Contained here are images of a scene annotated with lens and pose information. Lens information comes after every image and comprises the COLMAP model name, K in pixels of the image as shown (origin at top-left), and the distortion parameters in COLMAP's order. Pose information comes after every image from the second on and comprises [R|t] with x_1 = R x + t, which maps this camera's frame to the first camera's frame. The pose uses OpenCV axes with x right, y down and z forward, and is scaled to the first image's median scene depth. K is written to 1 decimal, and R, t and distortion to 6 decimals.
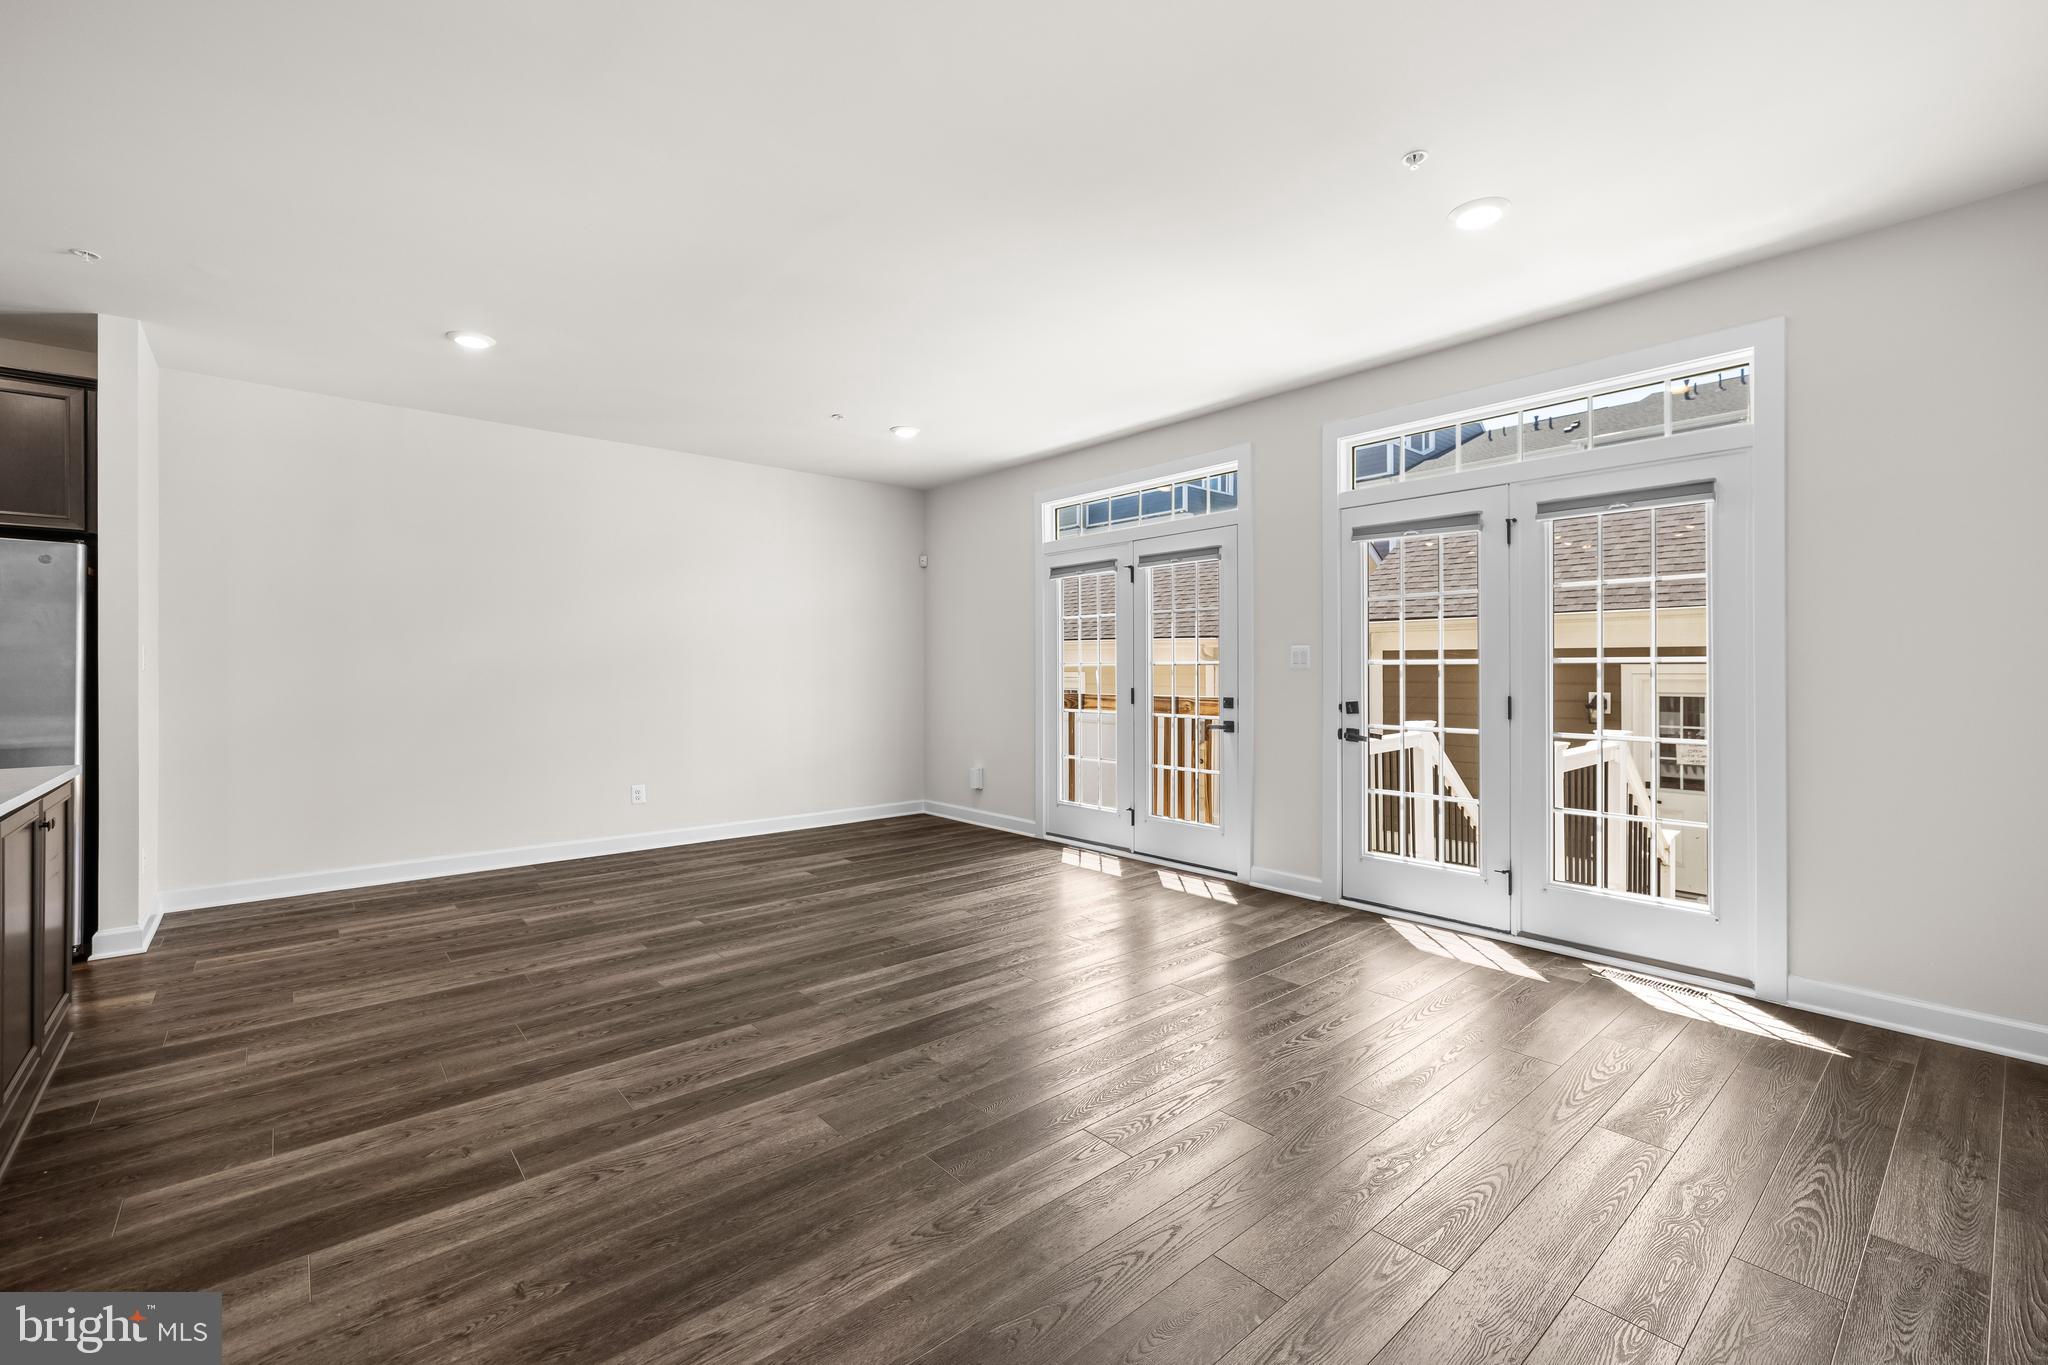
lens RADIAL K [[866.1, 0, 1018.4], [0, 866.1, 666.1], [0, 0, 1]] dist [0.000712, -0.000124]
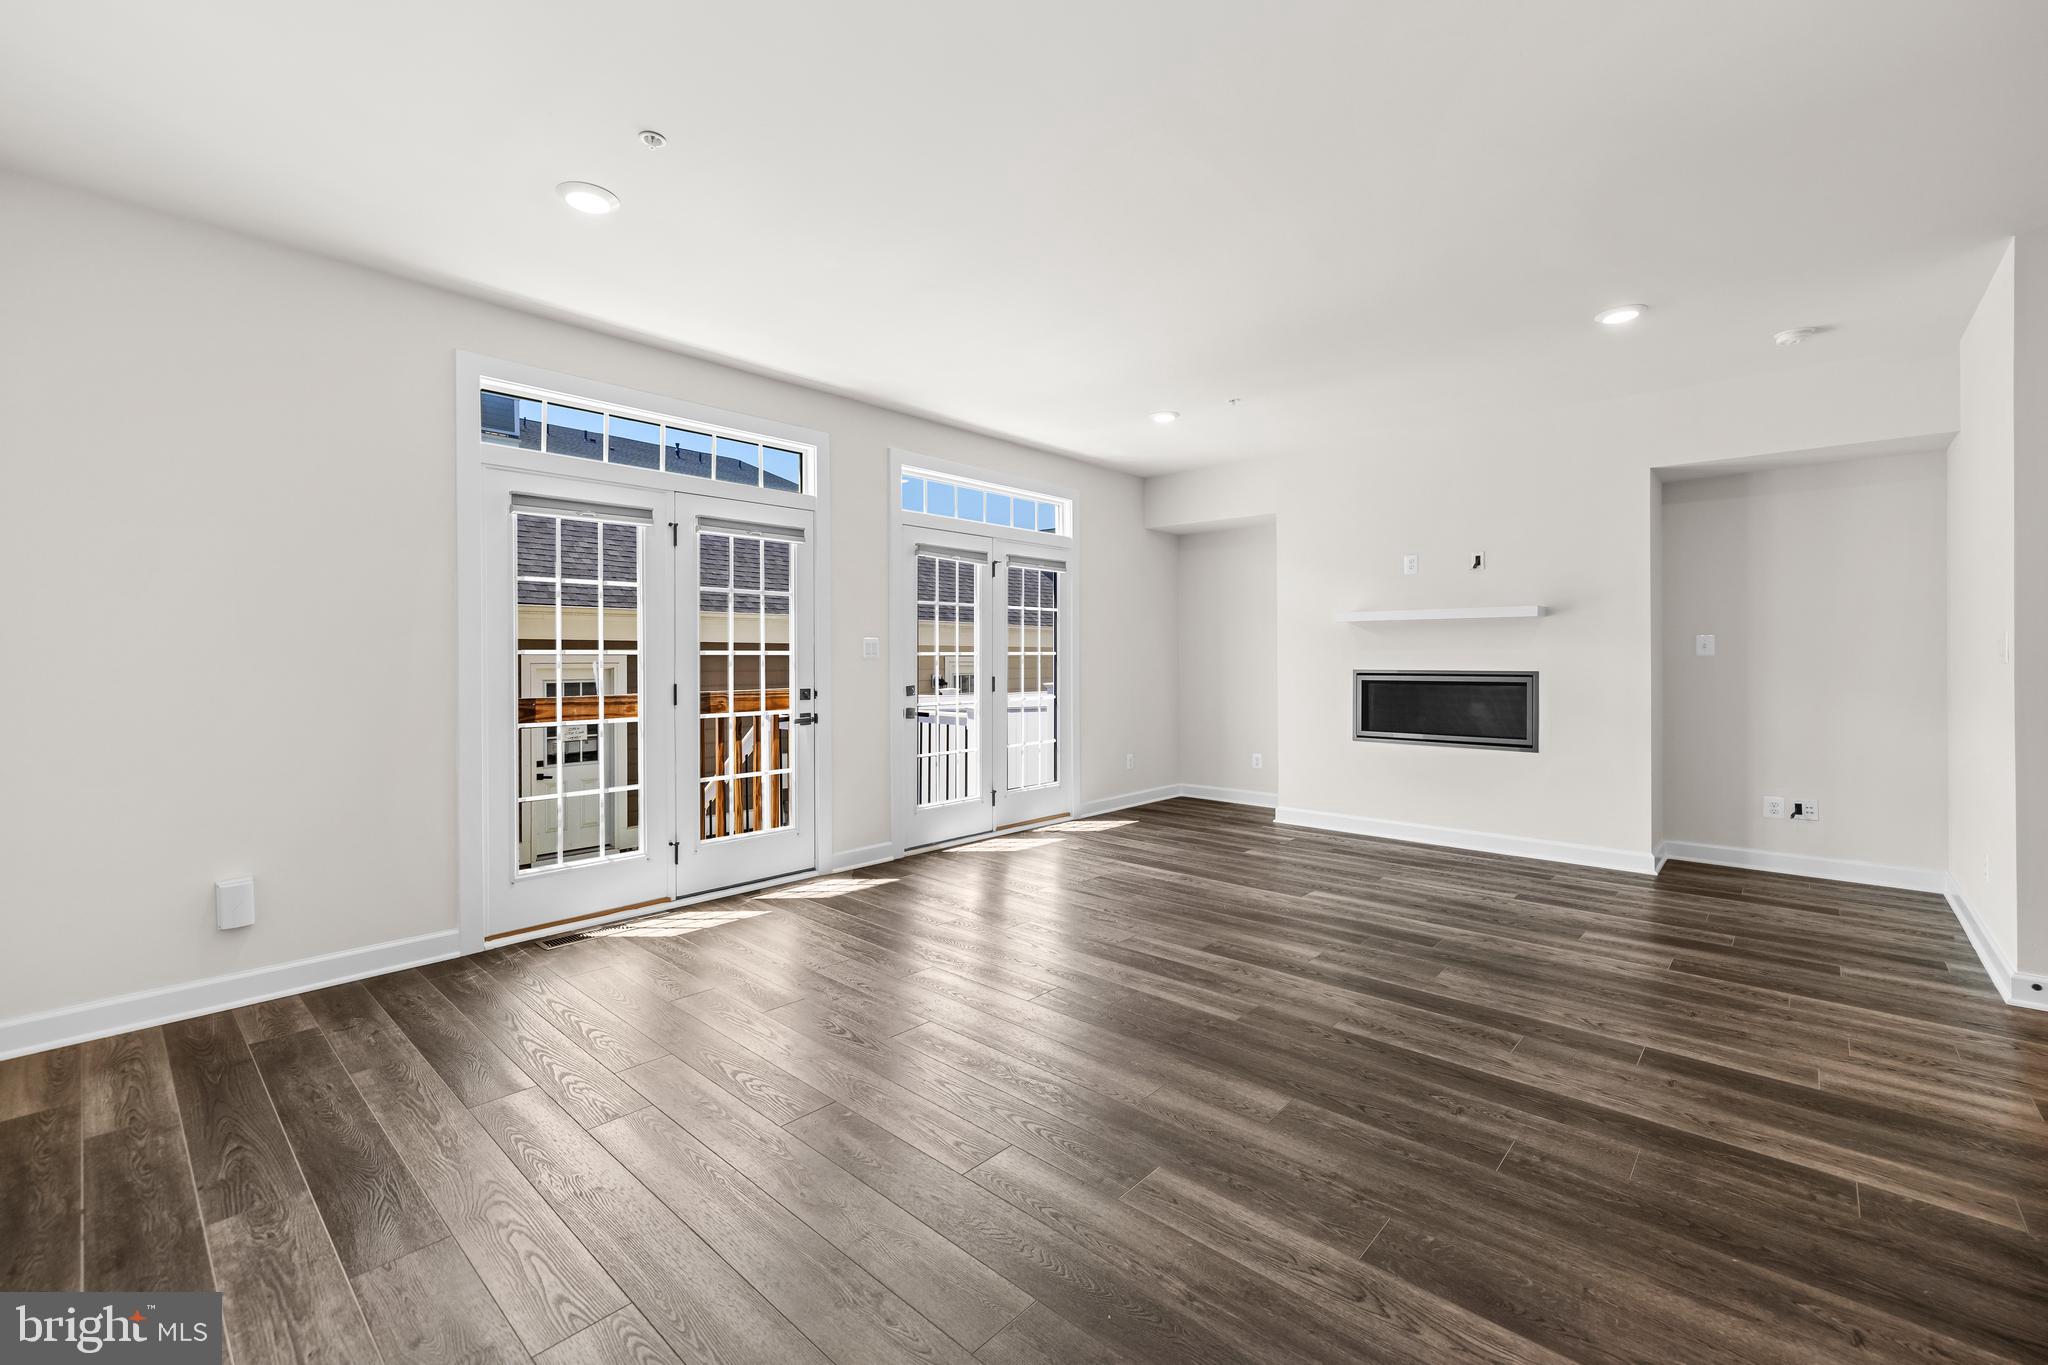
lens RADIAL K [[866.1, 0, 1018.4], [0, 866.1, 666.1], [0, 0, 1]] dist [0.000712, -0.000124]
pose [[-0.127274, -0.007404, 0.991840, -1.108240], [-0.000972, 0.999973, 0.007340, 0.005573], [-0.991867, -0.000030, -0.127278, 1.338663]]
